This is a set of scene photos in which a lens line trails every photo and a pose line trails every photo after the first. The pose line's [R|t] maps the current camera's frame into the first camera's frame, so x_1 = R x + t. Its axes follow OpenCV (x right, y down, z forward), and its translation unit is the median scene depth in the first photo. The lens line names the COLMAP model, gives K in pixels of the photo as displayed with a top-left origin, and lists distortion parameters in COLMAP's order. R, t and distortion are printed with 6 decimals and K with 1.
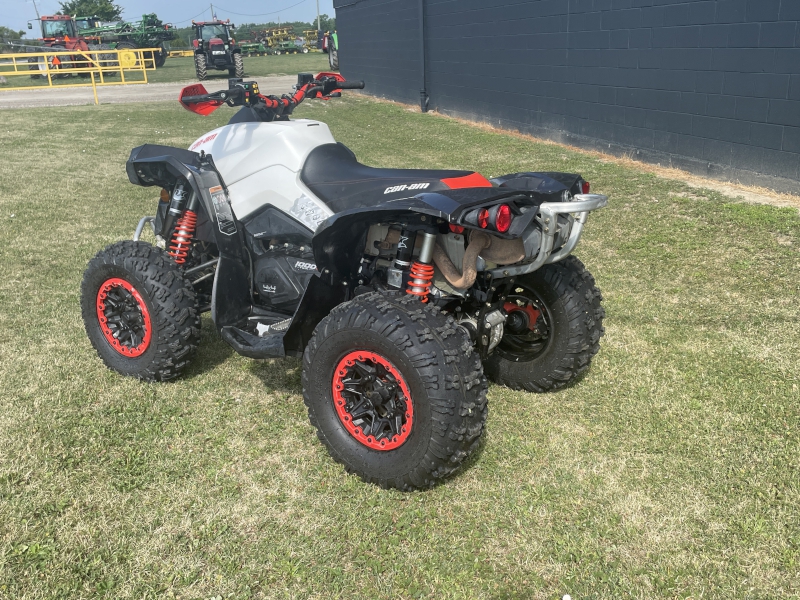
lens RADIAL K [[752.6, 0, 400.0], [0, 752.6, 300.0], [0, 0, 1]] dist [0.098021, -0.130010]
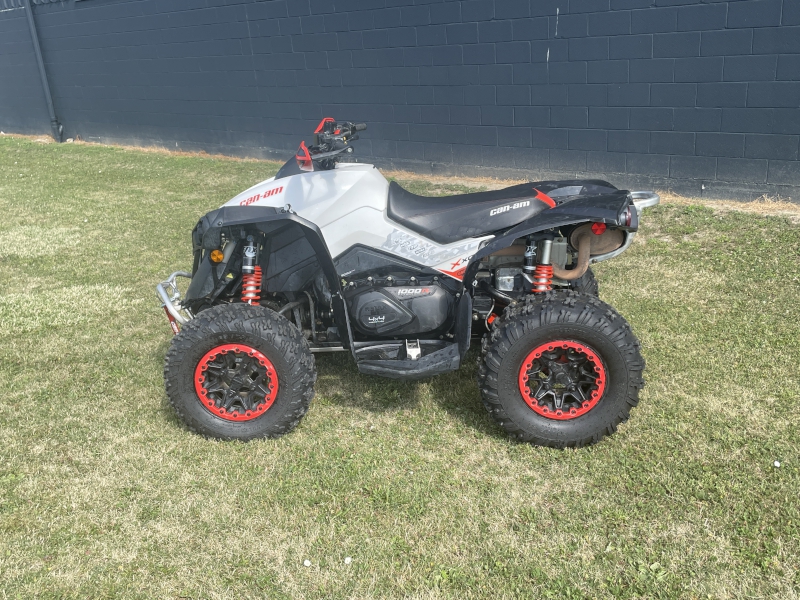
lens RADIAL K [[752.6, 0, 400.0], [0, 752.6, 300.0], [0, 0, 1]] dist [0.098021, -0.130010]
pose [[0.847709, -0.204465, 0.489473, -0.674343], [0.210952, 0.976568, 0.042593, -0.082308], [-0.486713, 0.067149, 0.870977, 0.037475]]
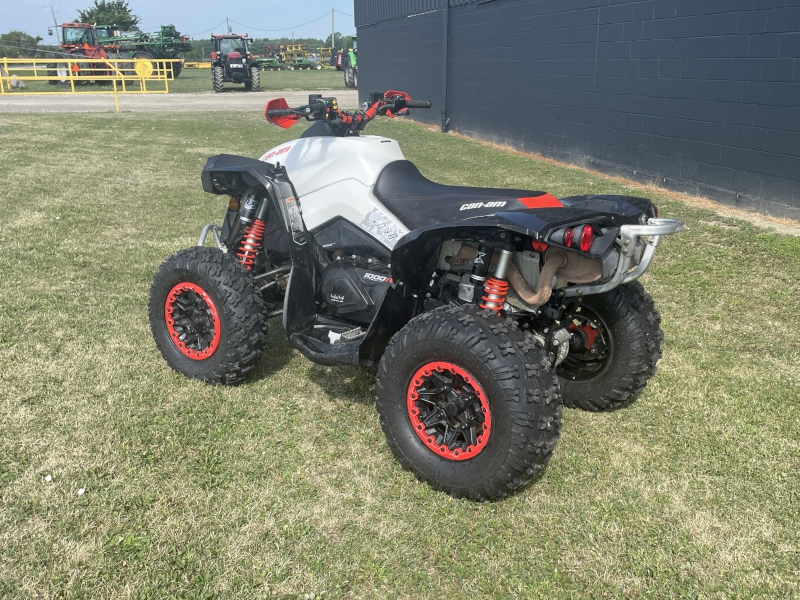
lens RADIAL K [[752.6, 0, 400.0], [0, 752.6, 300.0], [0, 0, 1]] dist [0.098021, -0.130010]
pose [[0.999182, 0.040216, -0.004206, -0.083968], [-0.040304, 0.998916, -0.023288, 0.007703], [0.003264, 0.023438, 0.999720, -0.023379]]
